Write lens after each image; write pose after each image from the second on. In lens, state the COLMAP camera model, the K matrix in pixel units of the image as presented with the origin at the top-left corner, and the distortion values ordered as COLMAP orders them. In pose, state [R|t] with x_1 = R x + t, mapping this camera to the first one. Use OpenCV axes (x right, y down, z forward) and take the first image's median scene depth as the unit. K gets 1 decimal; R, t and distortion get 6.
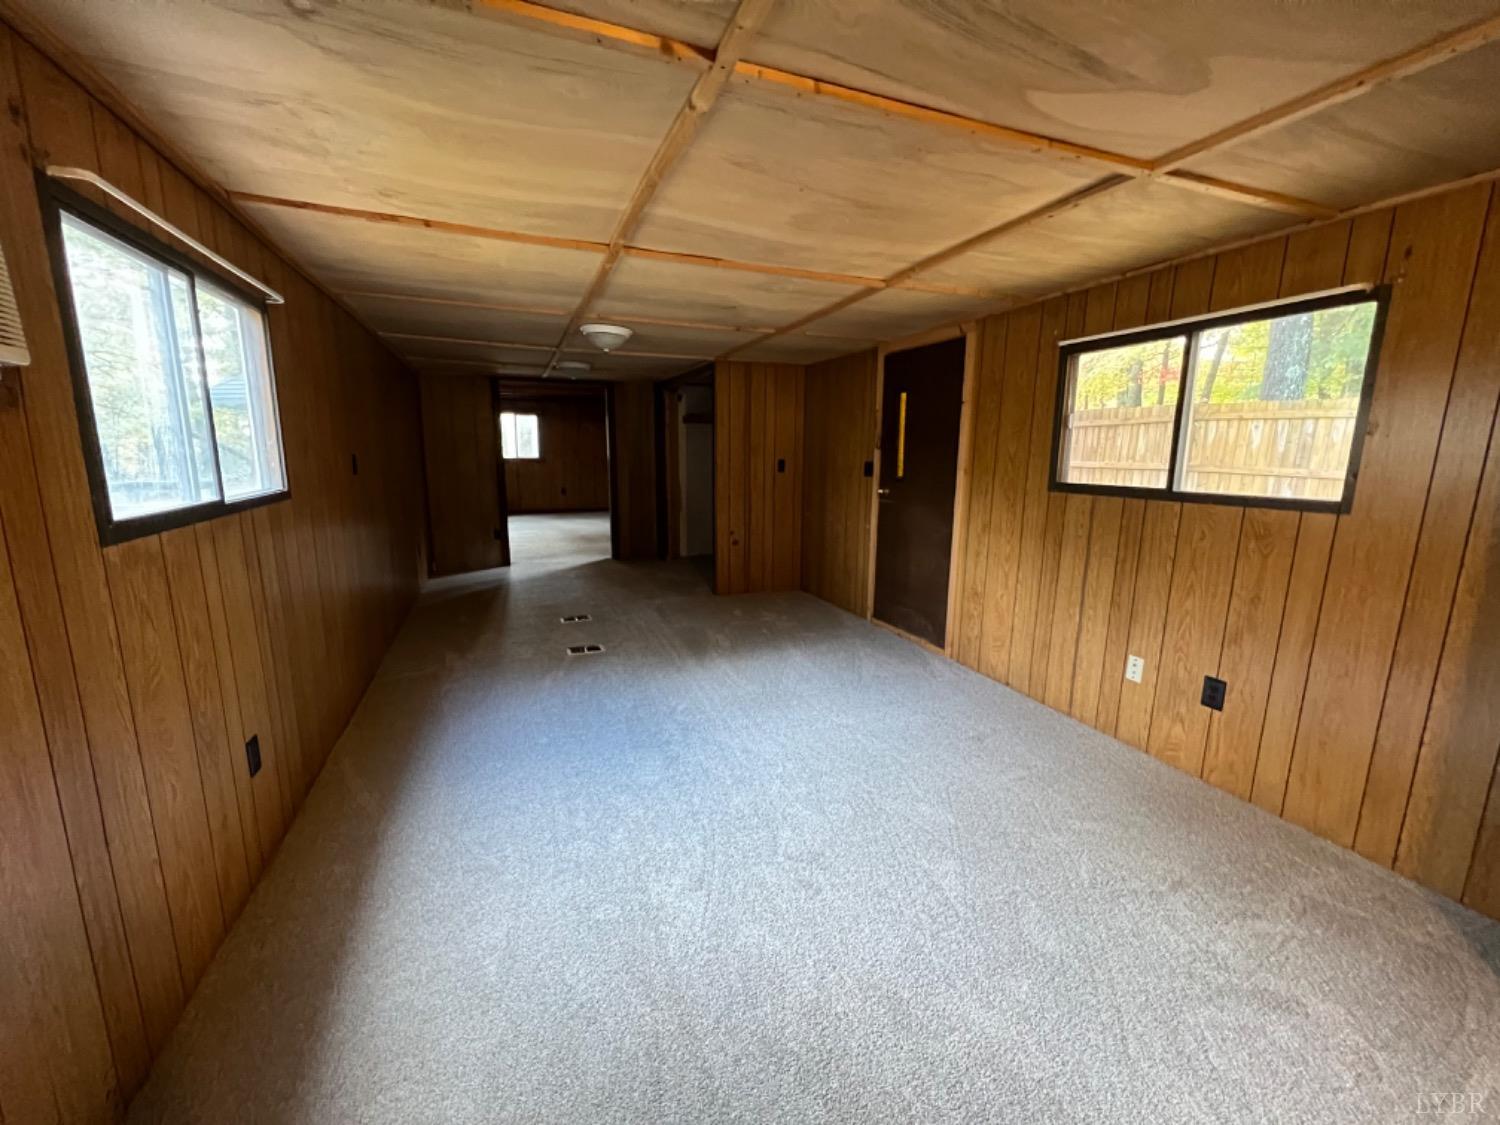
lens RADIAL K [[600.8, 0, 746.5], [0, 600.8, 559.7], [0, 0, 1]] dist [-0.004235, -0.000226]
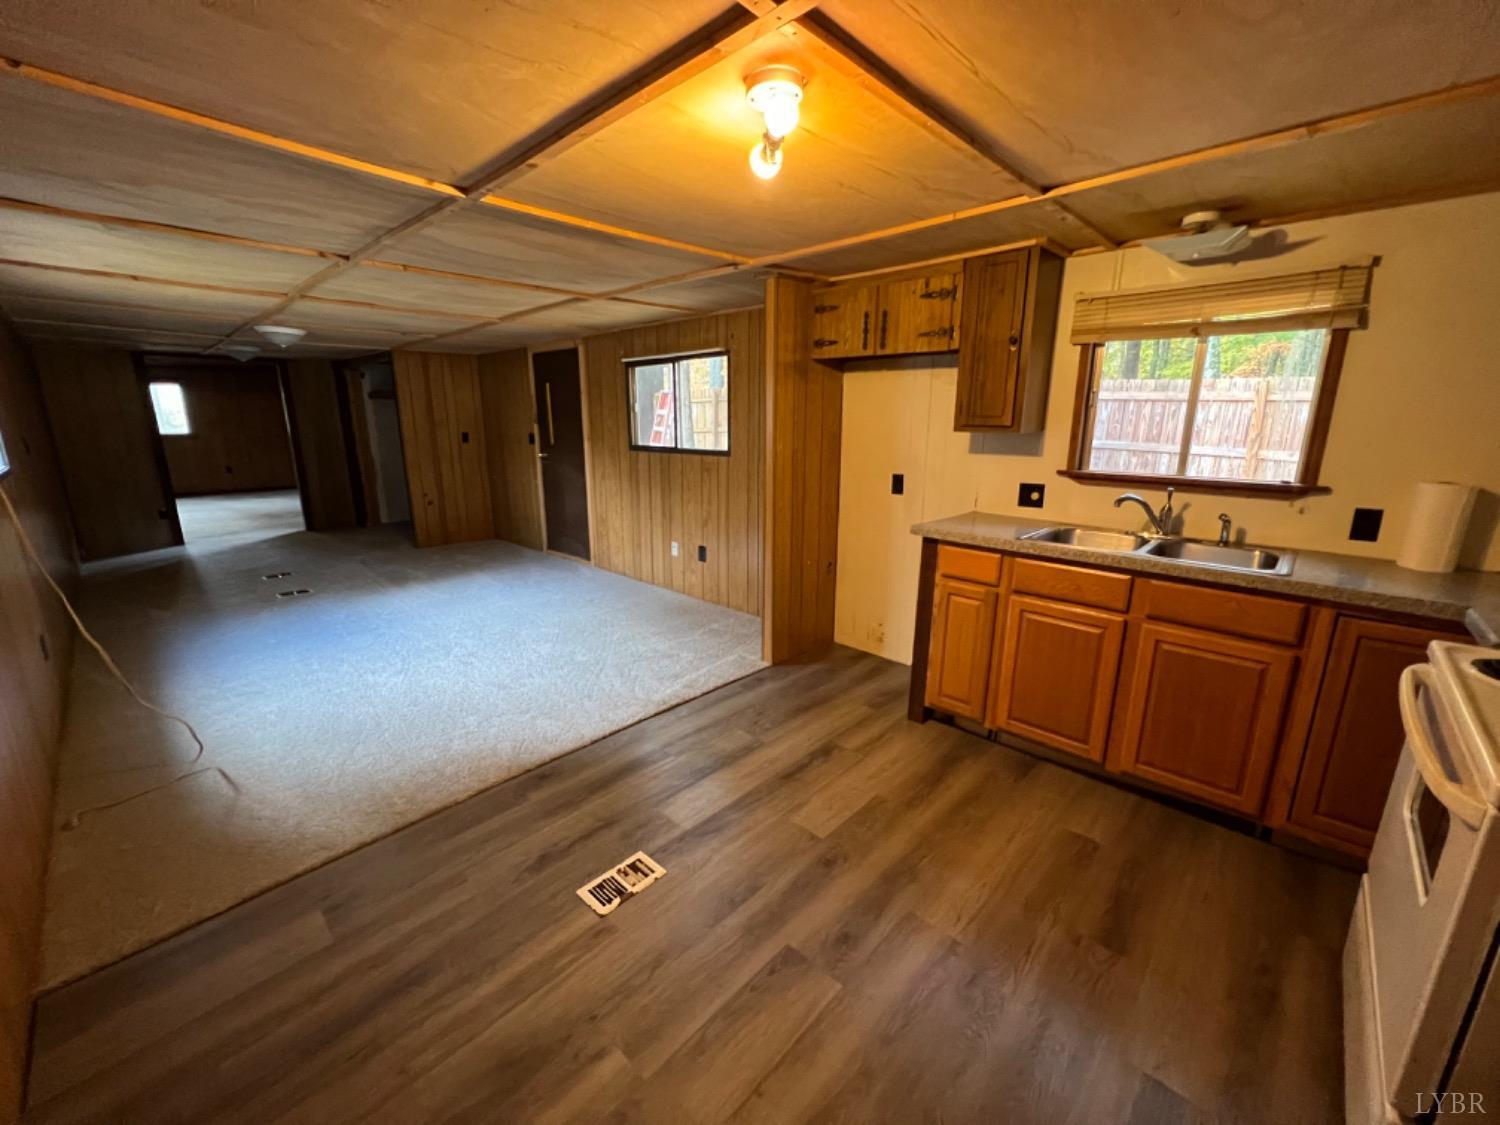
lens RADIAL K [[600.8, 0, 750.1], [0, 600.8, 559.3], [0, 0, 1]] dist [-0.004235, -0.000226]
pose [[0.906335, -0.105091, 0.409283, 0.089602], [0.083441, 0.994019, 0.070458, 0.081154], [-0.414240, -0.029708, 0.909683, -0.553427]]
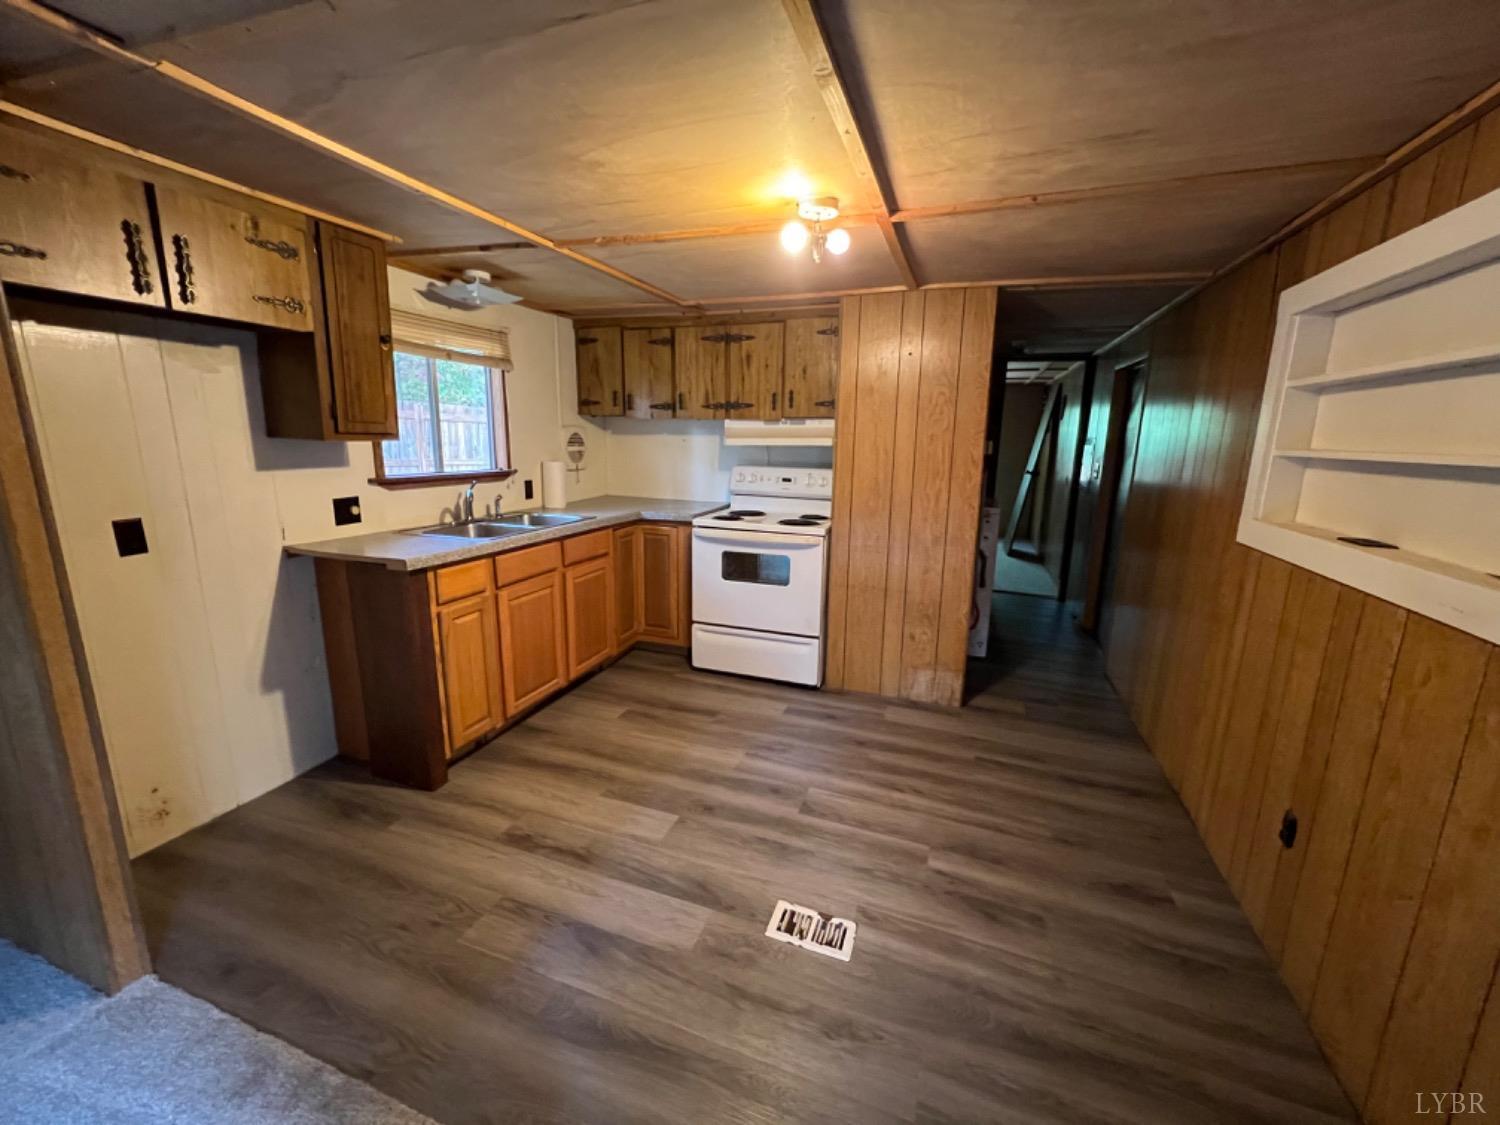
lens RADIAL K [[600.8, 0, 745.0], [0, 600.8, 561.0], [0, 0, 1]] dist [-0.004235, -0.000226]
pose [[-0.747348, -0.164374, 0.643779, -0.056806], [0.092839, 0.933577, 0.346142, -0.071406], [-0.657914, 0.318457, -0.682447, 0.266859]]
